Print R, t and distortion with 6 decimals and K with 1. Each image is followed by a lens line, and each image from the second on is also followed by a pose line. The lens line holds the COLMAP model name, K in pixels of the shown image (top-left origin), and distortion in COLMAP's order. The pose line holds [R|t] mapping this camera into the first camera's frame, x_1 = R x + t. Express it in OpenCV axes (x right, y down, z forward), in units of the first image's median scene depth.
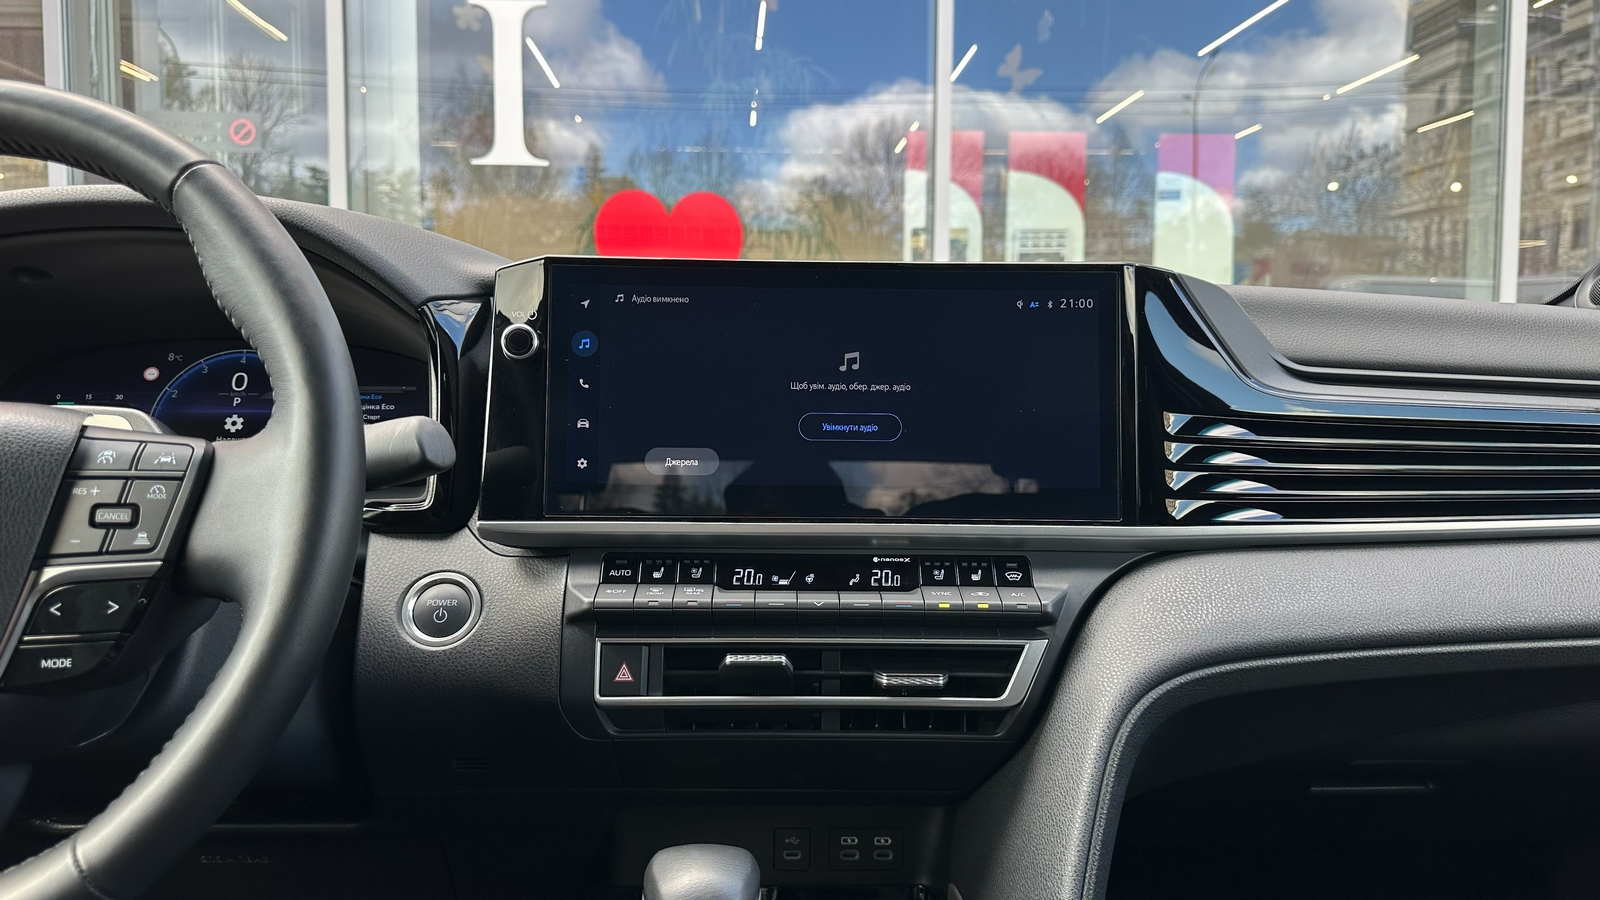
lens RADIAL K [[1138.9, 0, 796.8], [0, 1138.9, 427.1], [0, 0, 1]] dist [0.052024, -0.068690]
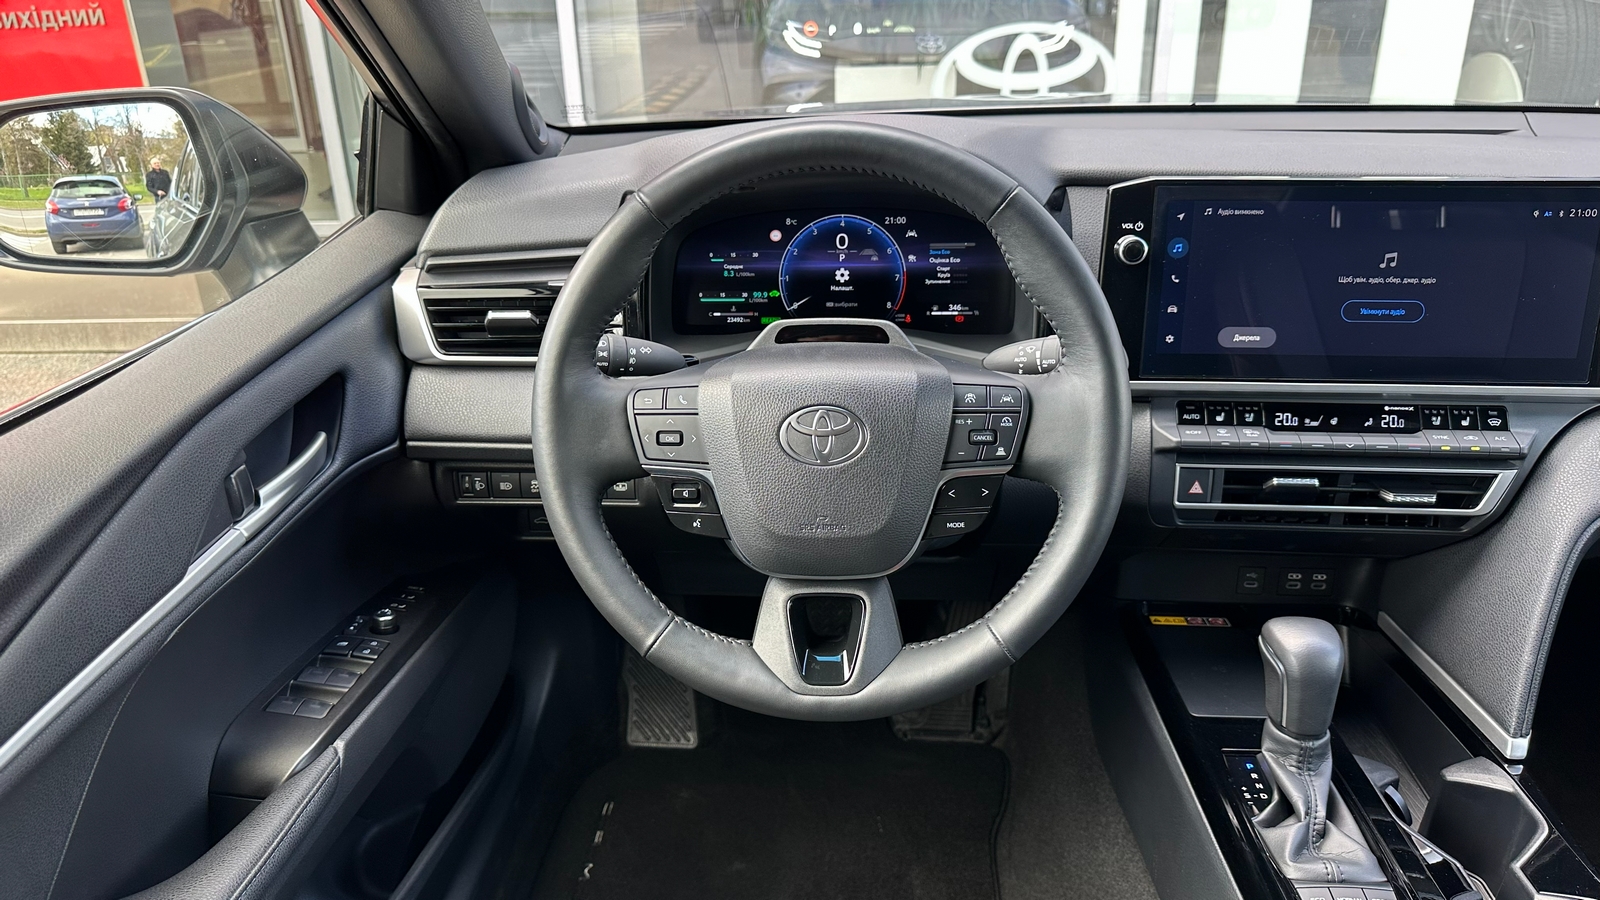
lens RADIAL K [[1138.9, 0, 768.0], [0, 1138.9, 457.5], [0, 0, 1]] dist [0.052024, -0.068690]
pose [[0.992902, 0.019462, -0.117329, -0.501561], [0.023862, 0.933861, 0.356840, -0.335172], [0.116514, -0.357107, 0.926768, -0.368141]]
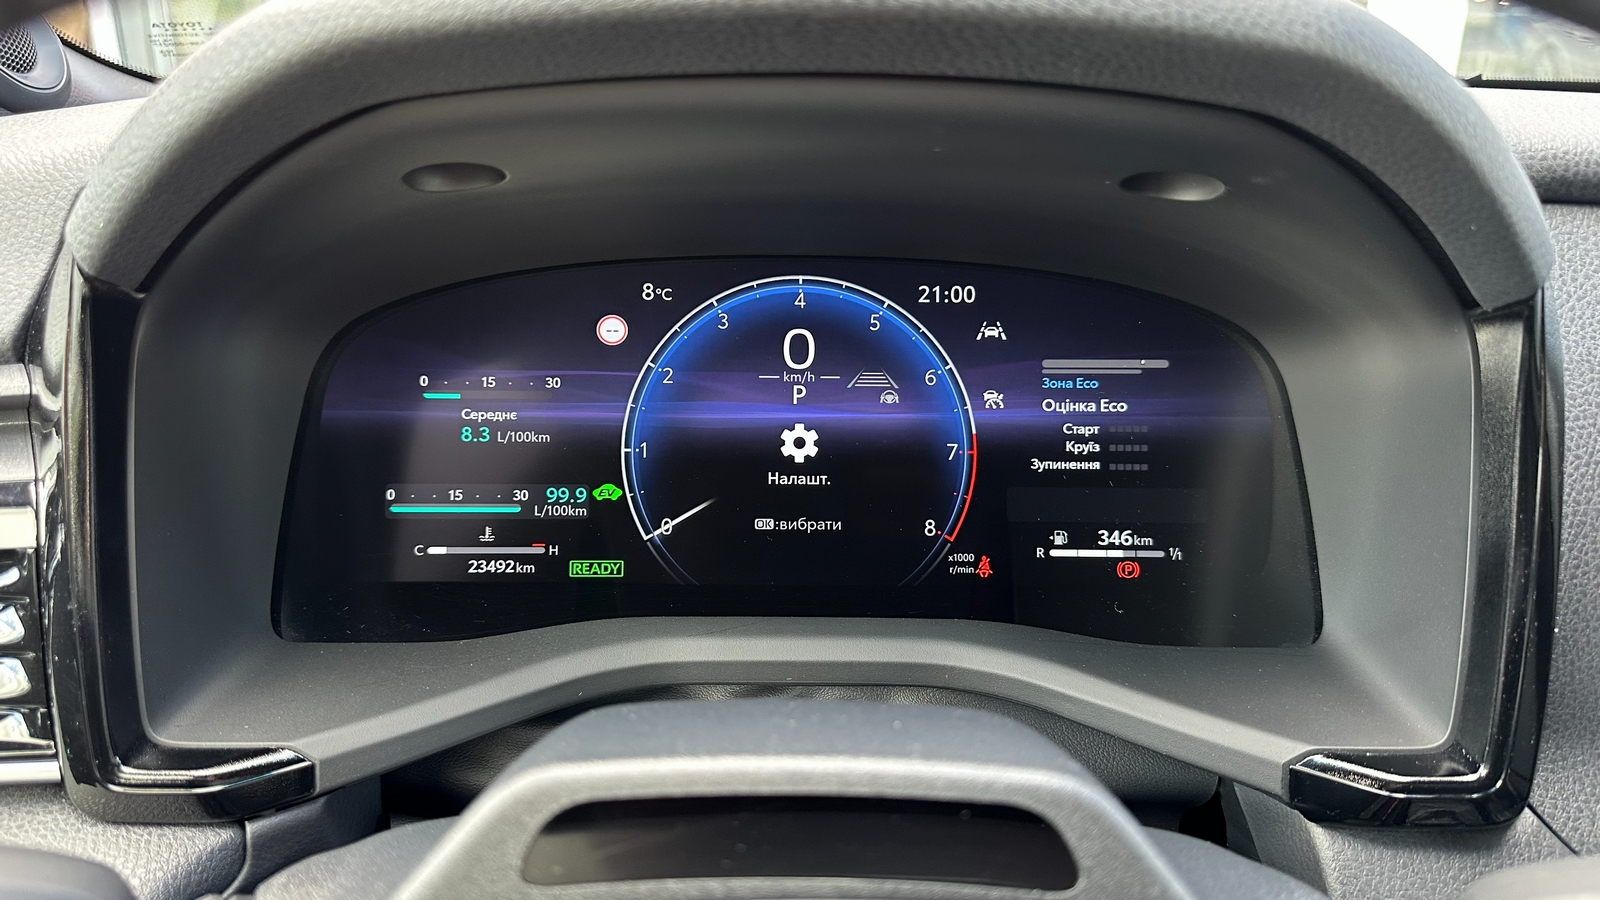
lens RADIAL K [[1138.9, 0, 787.5], [0, 1138.9, 407.4], [0, 0, 1]] dist [0.052024, -0.068690]
pose [[0.999600, 0.016565, -0.022918, -0.583272], [-0.009931, 0.964481, 0.263965, -0.168776], [0.026477, -0.263632, 0.964260, 0.667513]]
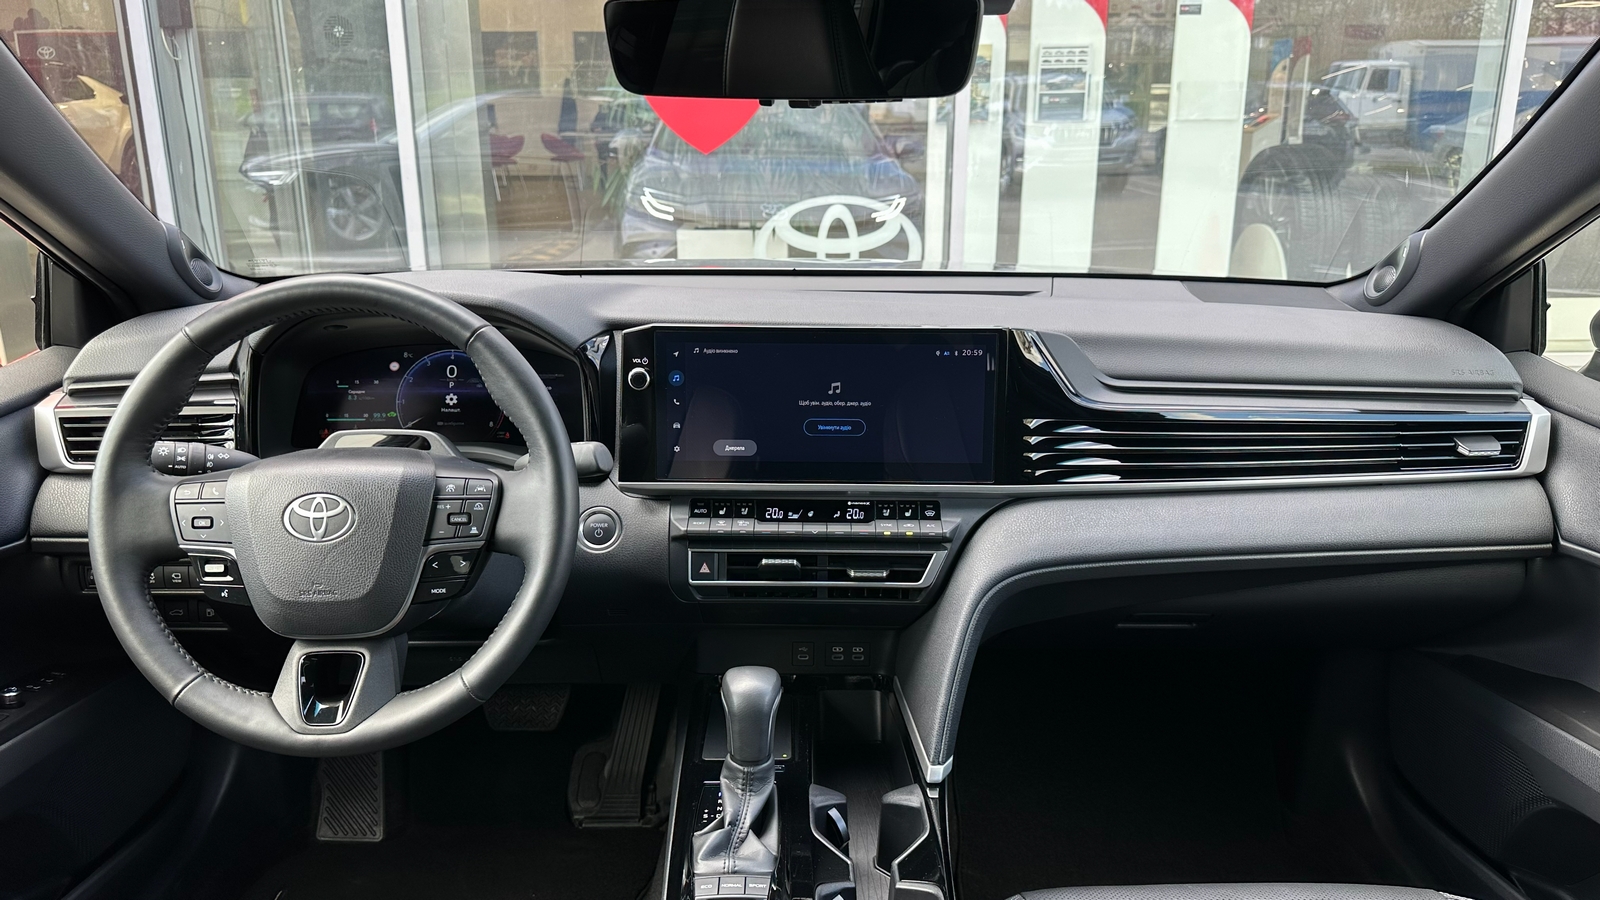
lens RADIAL K [[1138.9, 0, 808.2], [0, 1138.9, 440.9], [0, 0, 1]] dist [0.052024, -0.068690]
pose [[0.999745, 0.003390, -0.022343, 0.045894], [0.001620, 0.975393, 0.220467, -0.355629], [0.022540, -0.220447, 0.975138, -0.653346]]
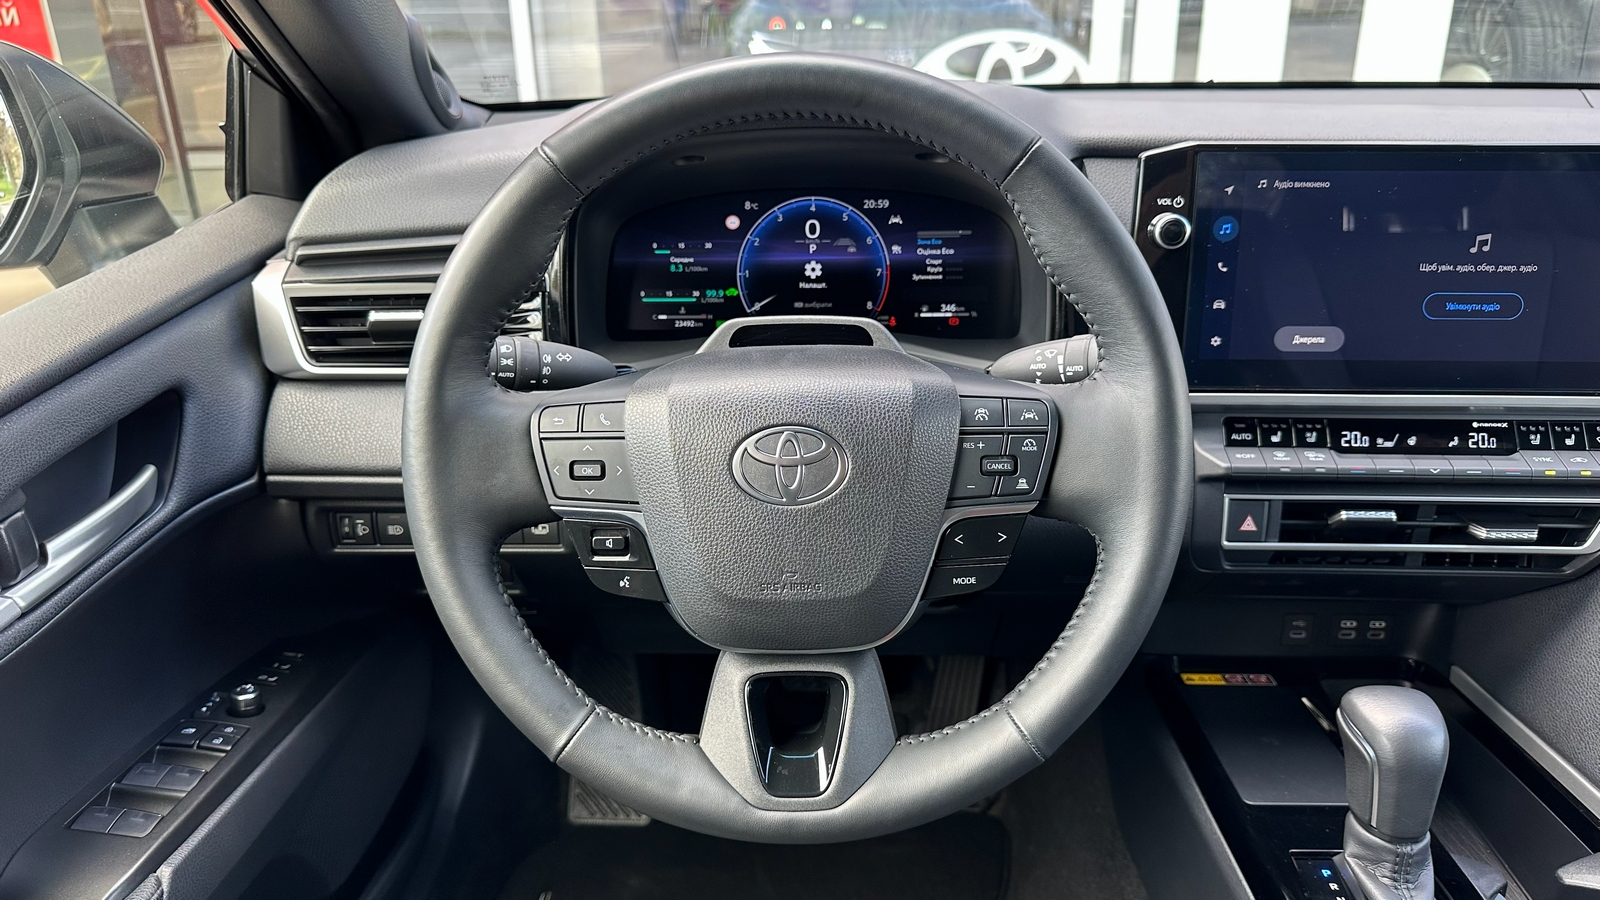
lens RADIAL K [[1138.9, 0, 789.6], [0, 1138.9, 458.9], [0, 0, 1]] dist [0.052024, -0.068690]
pose [[0.997164, 0.008695, -0.074757, -0.516645], [0.017255, 0.940430, 0.339549, -0.245892], [0.073256, -0.339876, 0.937613, -0.107445]]
